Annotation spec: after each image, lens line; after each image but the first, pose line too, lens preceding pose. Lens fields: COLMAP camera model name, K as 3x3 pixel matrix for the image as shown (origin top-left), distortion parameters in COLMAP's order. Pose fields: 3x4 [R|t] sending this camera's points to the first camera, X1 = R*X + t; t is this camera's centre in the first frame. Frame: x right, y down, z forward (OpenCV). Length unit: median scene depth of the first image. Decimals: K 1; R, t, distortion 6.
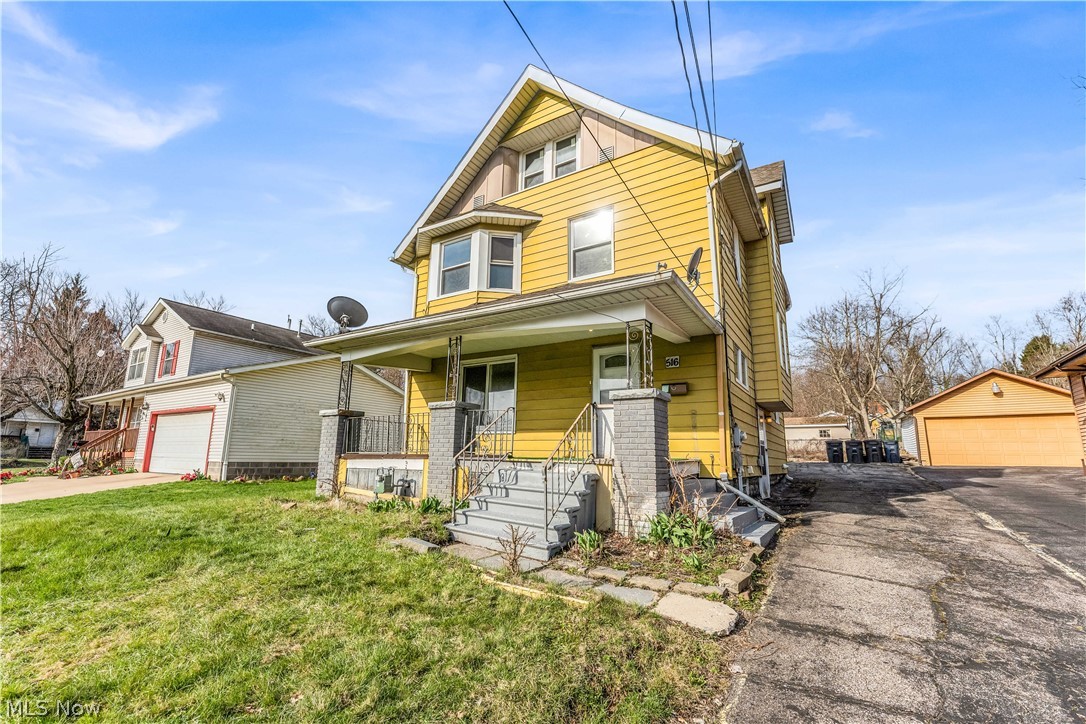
lens RADIAL K [[473.3, 0, 540.3], [0, 473.3, 372.8], [0, 0, 1]] dist [-0.000907, -0.000096]
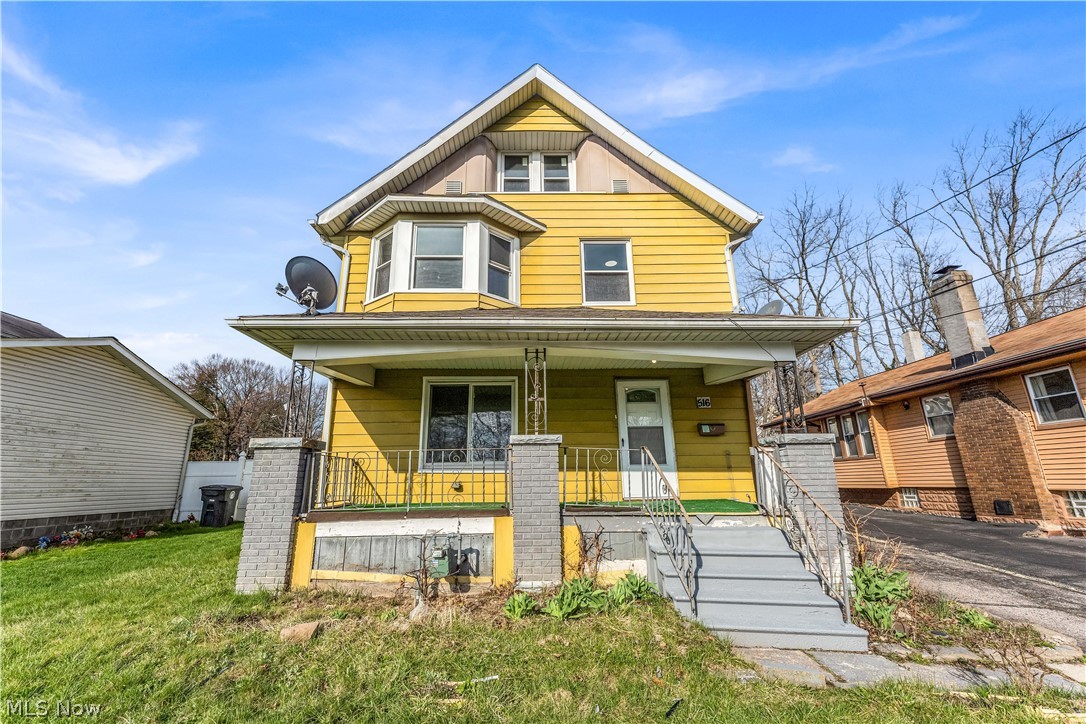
lens RADIAL K [[440.5, 0, 537.7], [0, 440.5, 368.1], [0, 0, 1]] dist [-0.000819, -0.000080]
pose [[0.832258, 0.115703, 0.542180, -0.428843], [-0.075424, 0.992517, -0.096030, 0.017502], [-0.549234, 0.039029, 0.834757, 0.315554]]
